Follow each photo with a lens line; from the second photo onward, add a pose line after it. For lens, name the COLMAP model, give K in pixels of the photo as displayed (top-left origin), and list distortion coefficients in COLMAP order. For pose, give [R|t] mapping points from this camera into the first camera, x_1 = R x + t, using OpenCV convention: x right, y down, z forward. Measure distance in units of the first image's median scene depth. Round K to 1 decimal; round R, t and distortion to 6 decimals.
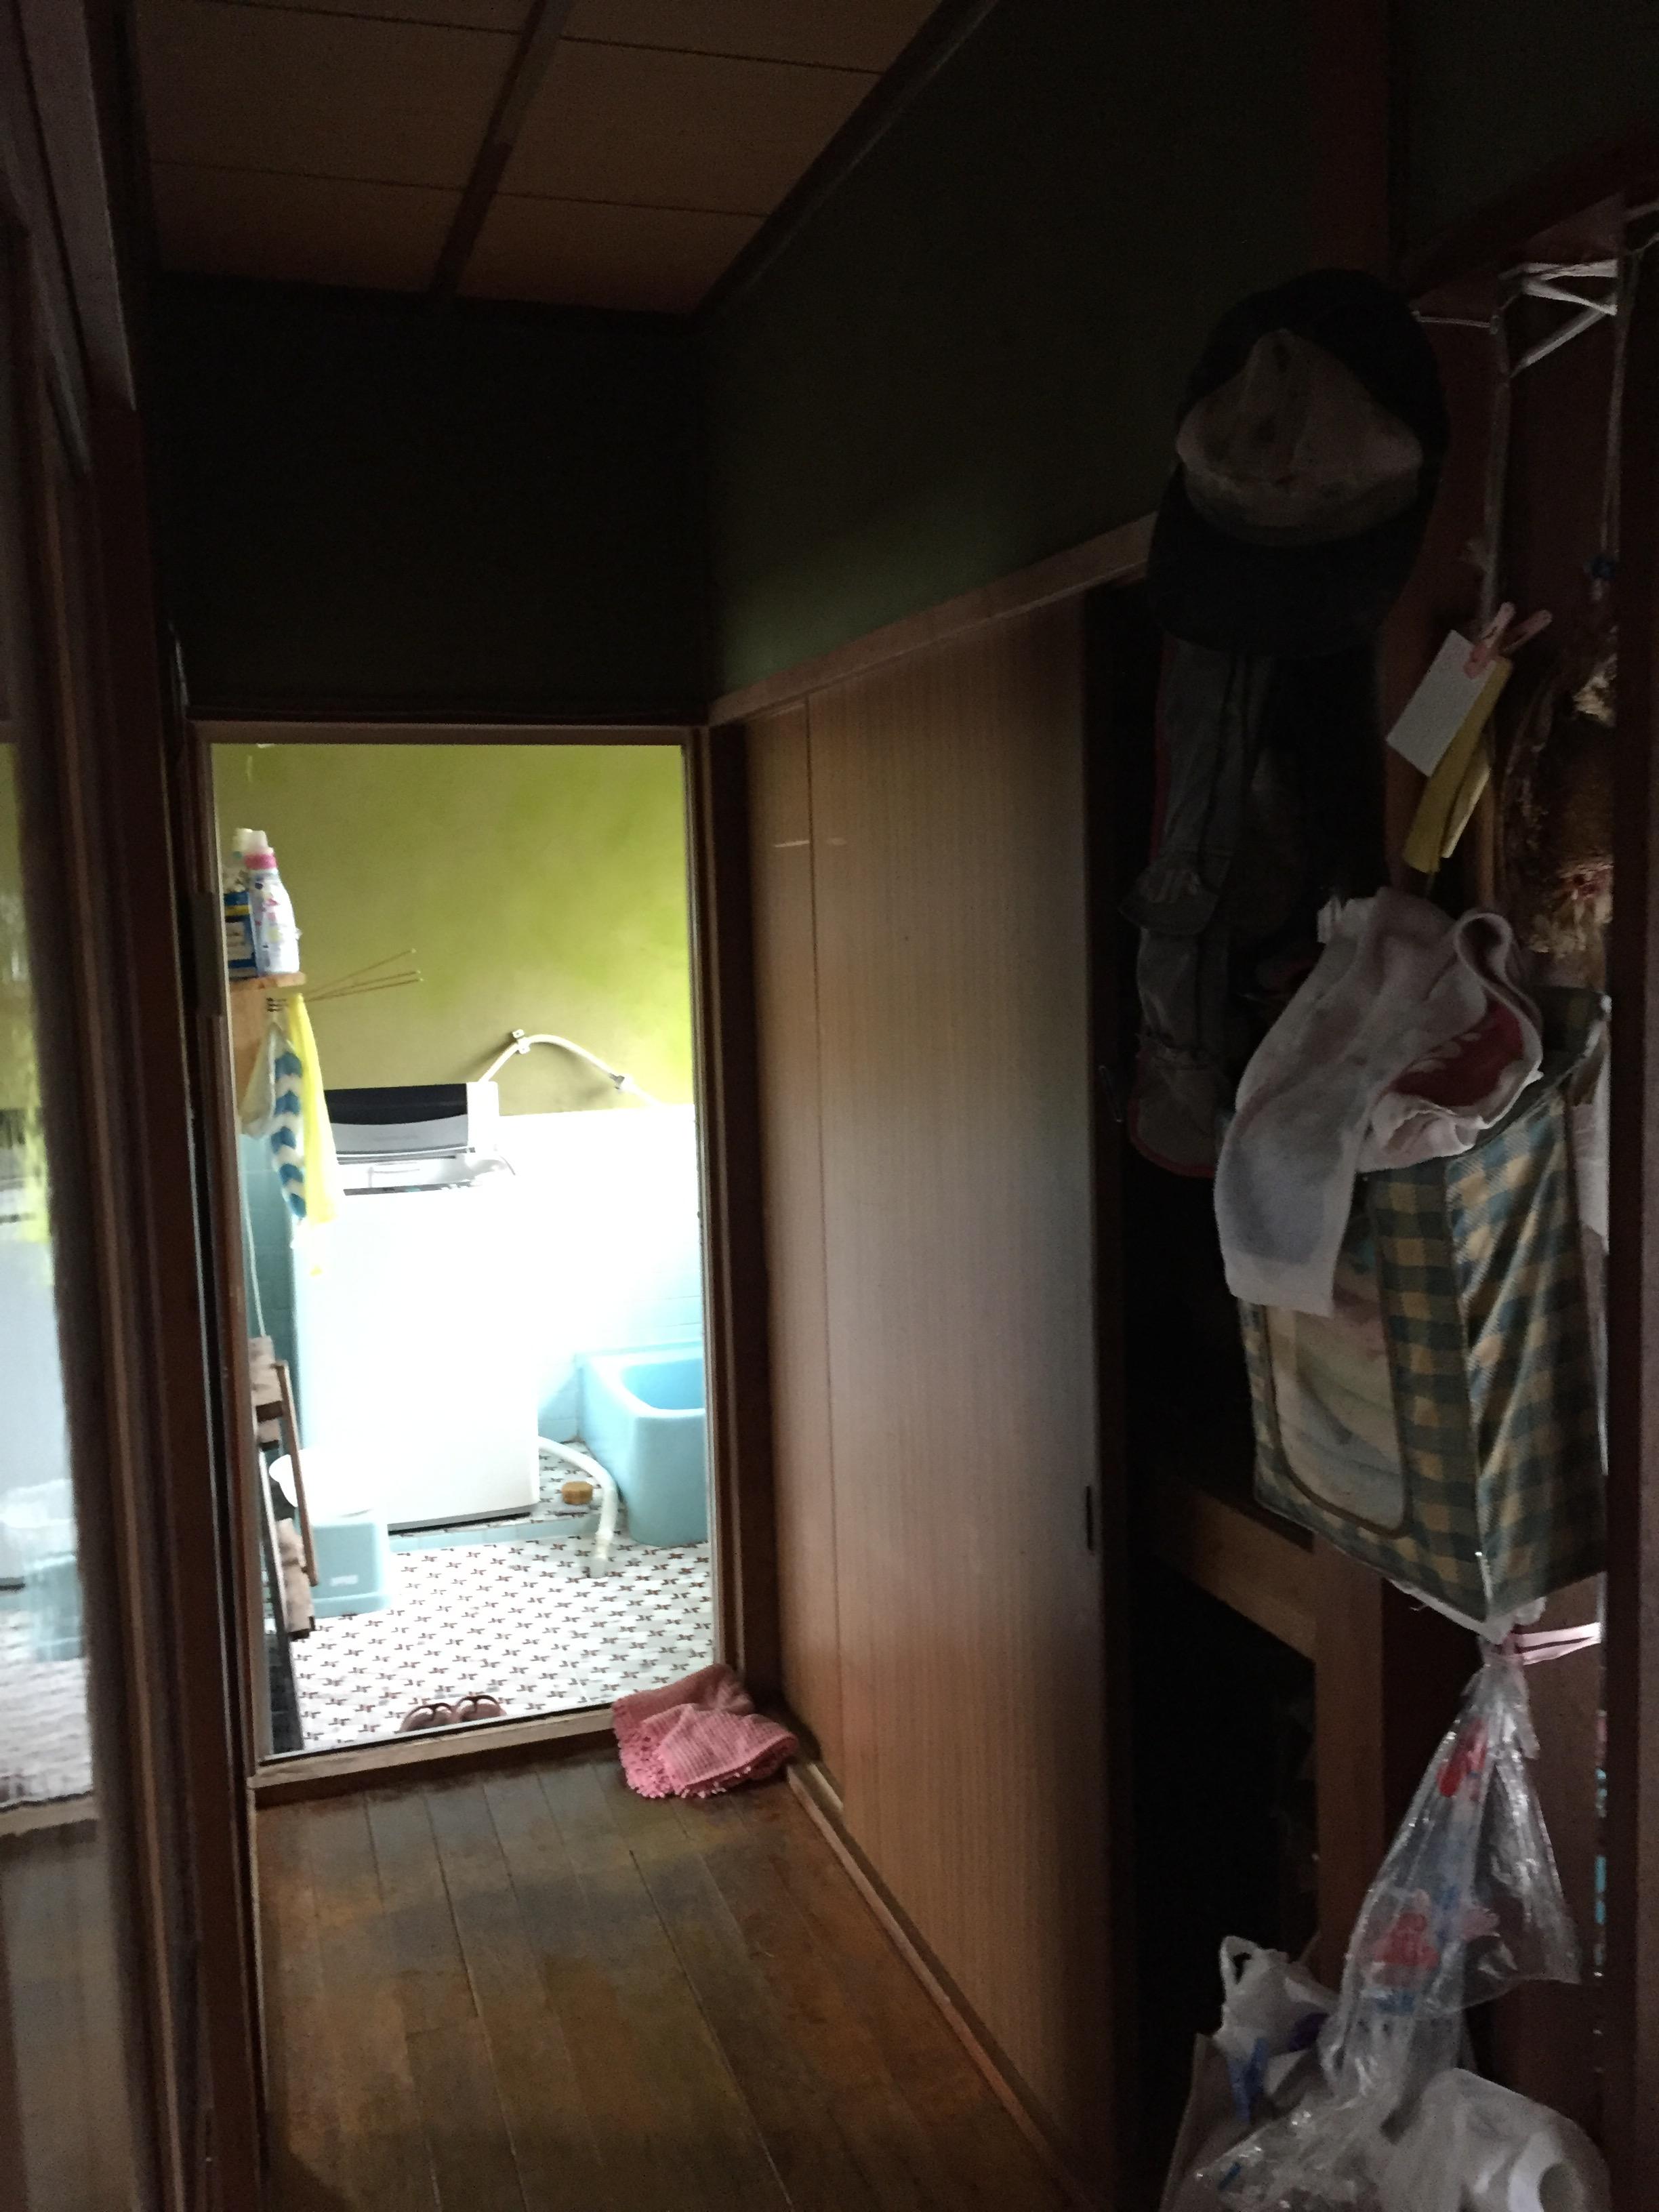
lens RADIAL K [[1898.9, 0, 840.2], [0, 1898.9, 1104.8], [0, 0, 1]] dist [0.047784, -0.053019]
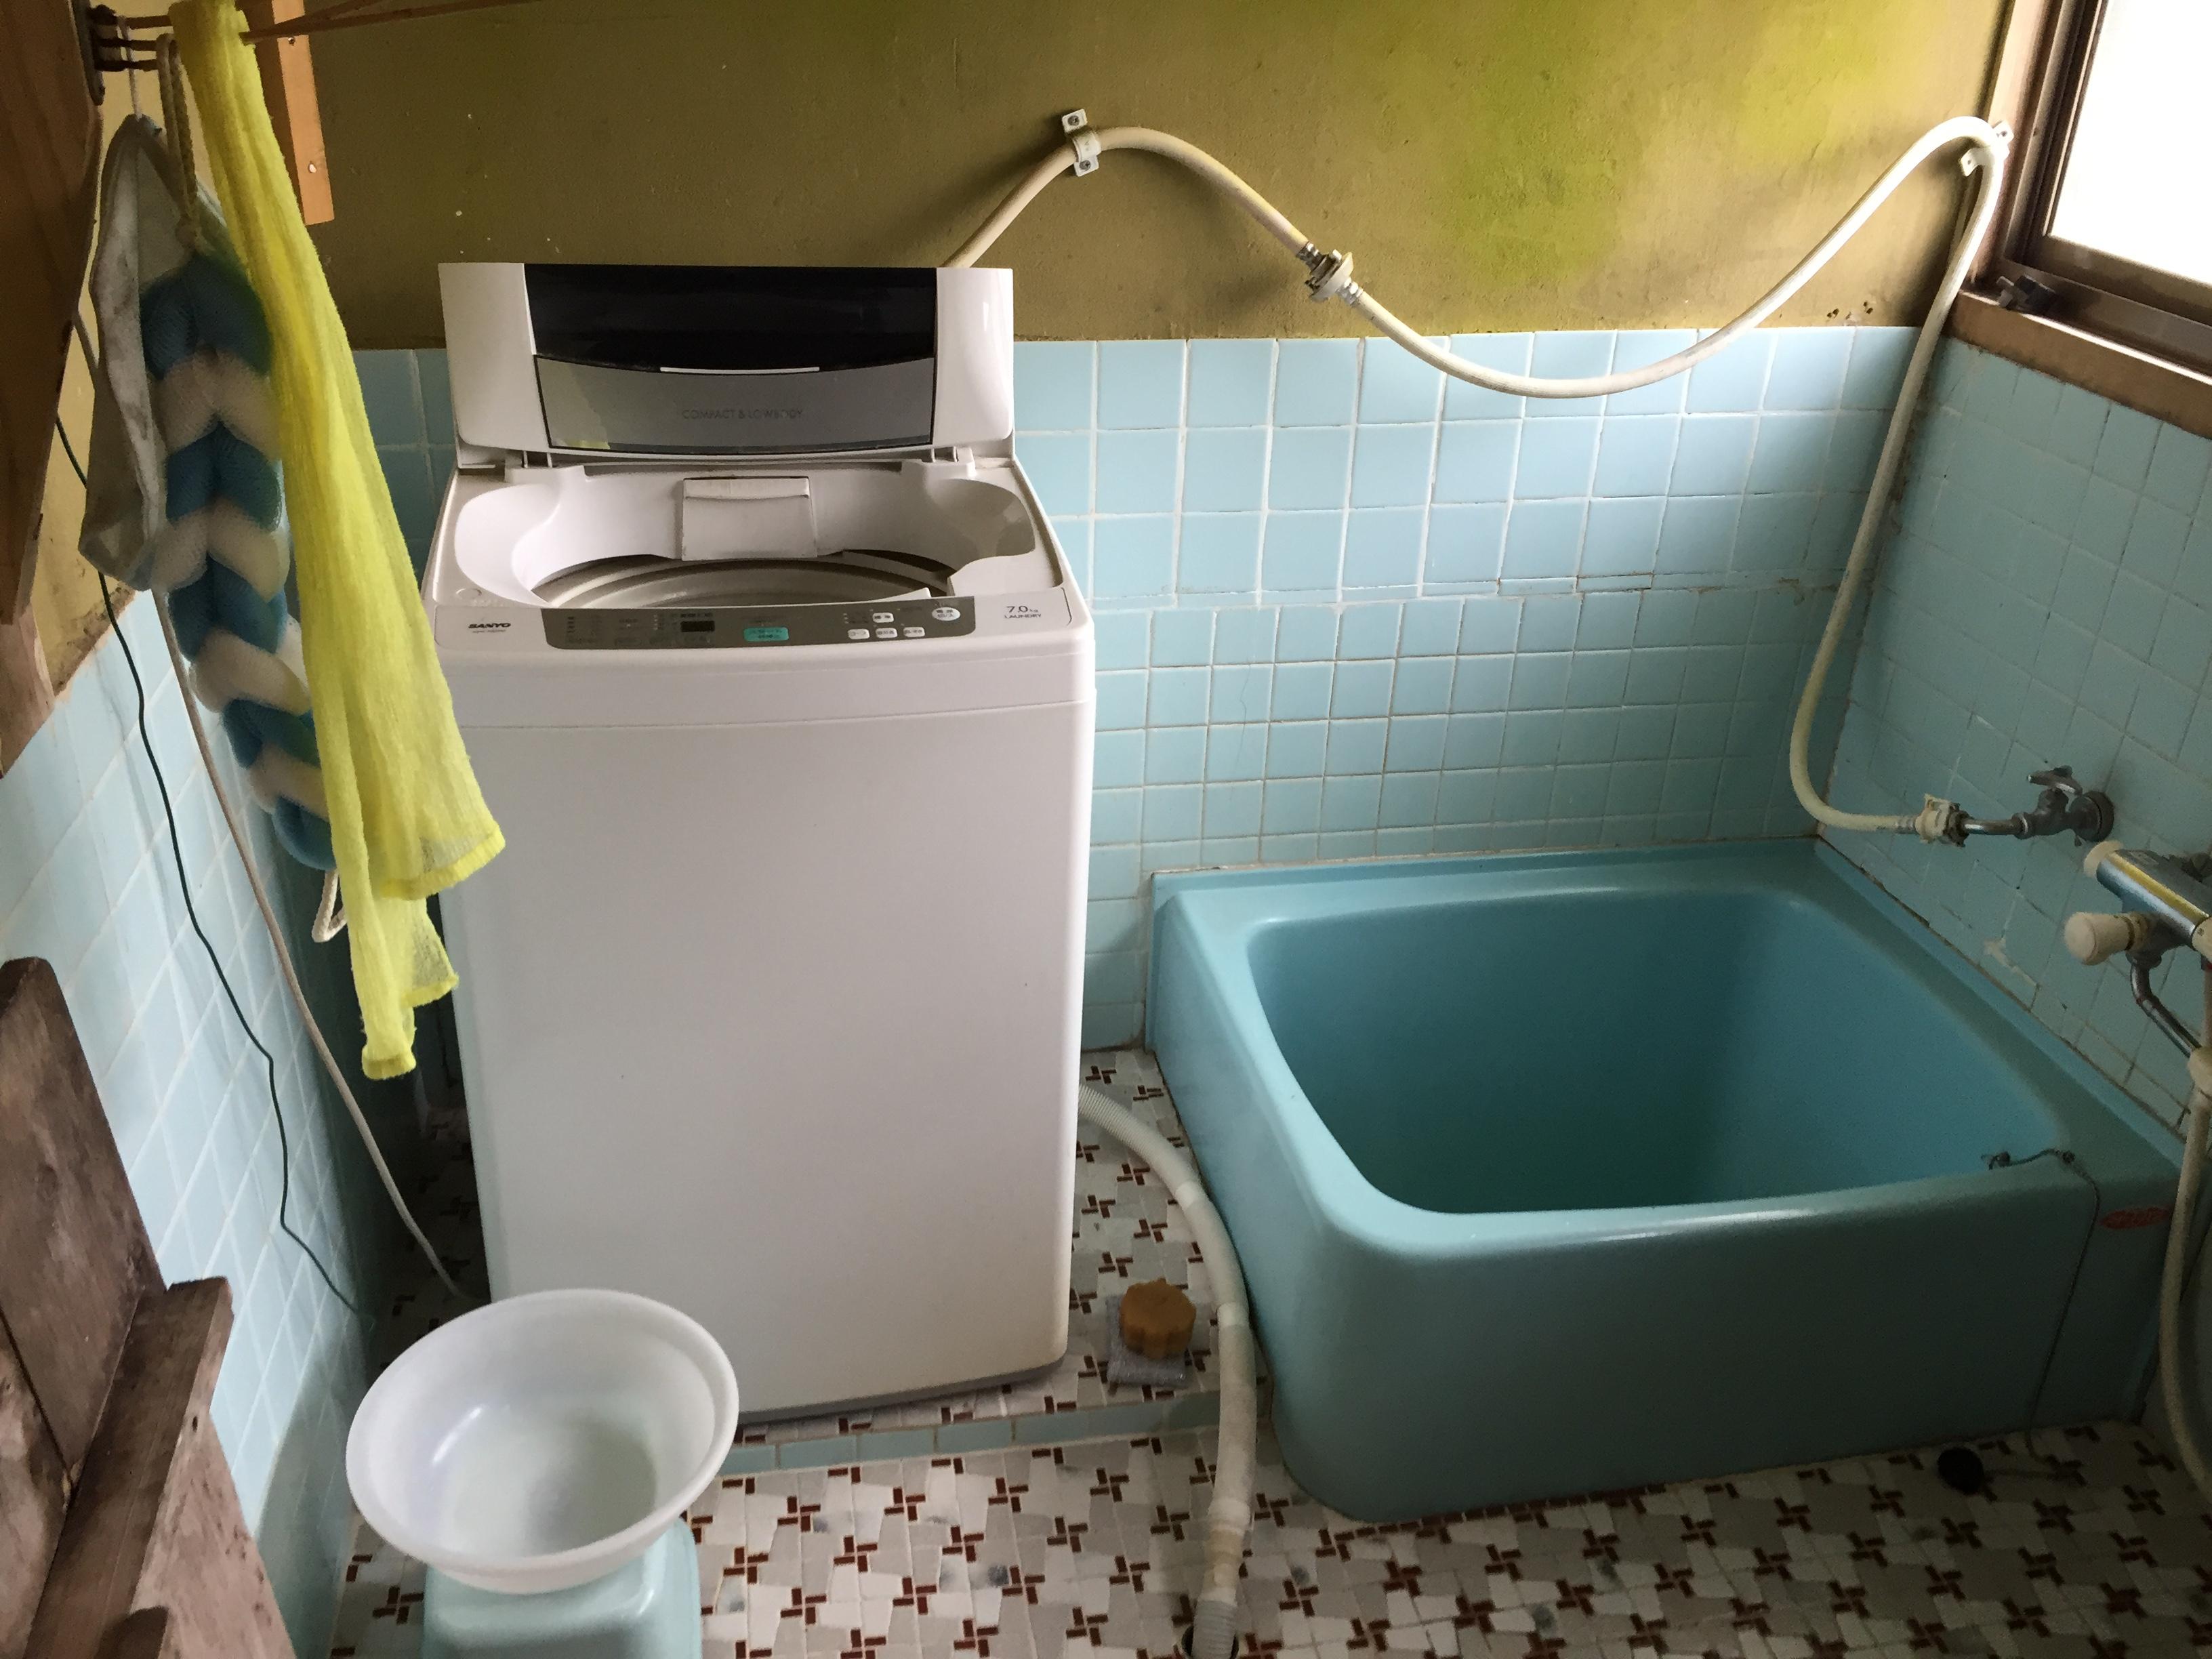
lens RADIAL K [[1898.9, 0, 1109.9], [0, 1898.9, 809.7], [0, 0, 1]] dist [0.047784, -0.053019]
pose [[0.990739, 0.106947, -0.083654, -0.188279], [-0.071294, 0.934095, 0.349835, -0.071047], [0.115554, -0.340631, 0.933069, 0.969614]]
